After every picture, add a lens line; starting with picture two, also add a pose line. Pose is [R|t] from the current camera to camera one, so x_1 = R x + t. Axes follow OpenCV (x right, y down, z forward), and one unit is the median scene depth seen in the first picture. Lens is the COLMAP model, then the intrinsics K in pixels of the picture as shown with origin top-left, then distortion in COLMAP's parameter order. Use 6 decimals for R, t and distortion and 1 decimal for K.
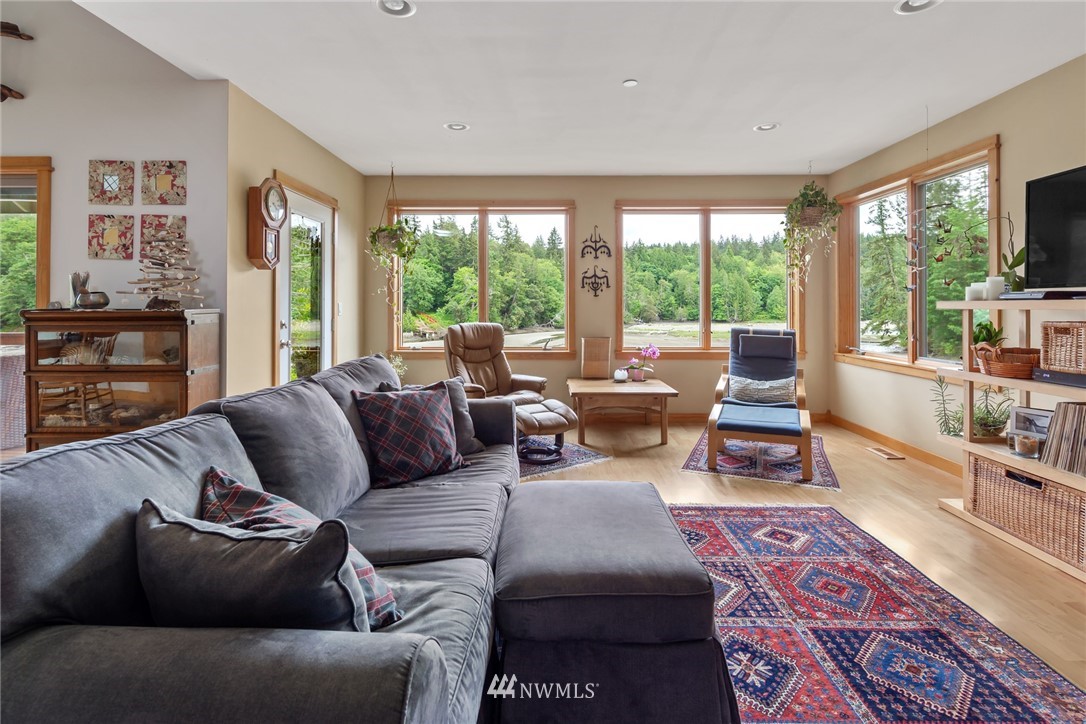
lens RADIAL K [[511.5, 0, 539.6], [0, 511.5, 304.4], [0, 0, 1]] dist [0.001629, 0.000053]
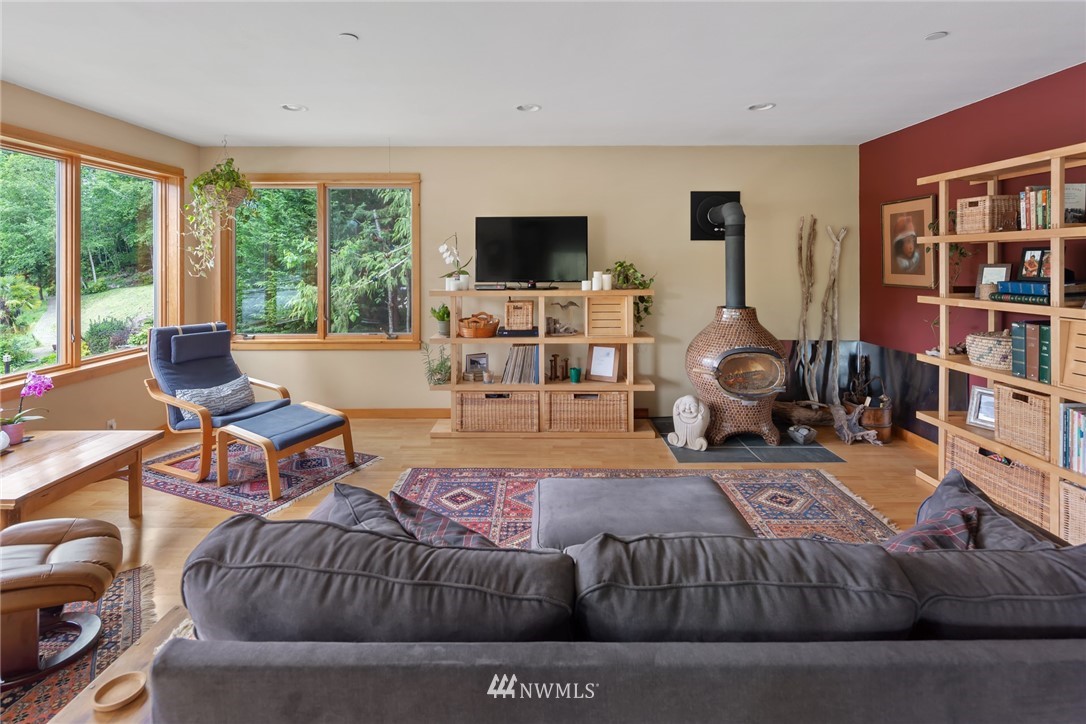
lens RADIAL K [[511.5, 0, 547.7], [0, 511.5, 263.3], [0, 0, 1]] dist [0.001629, 0.000053]
pose [[0.005742, -0.001791, 0.999982, -0.674270], [0.003374, 0.999993, 0.001772, -0.090899], [-0.999978, 0.003364, 0.005748, 0.737915]]
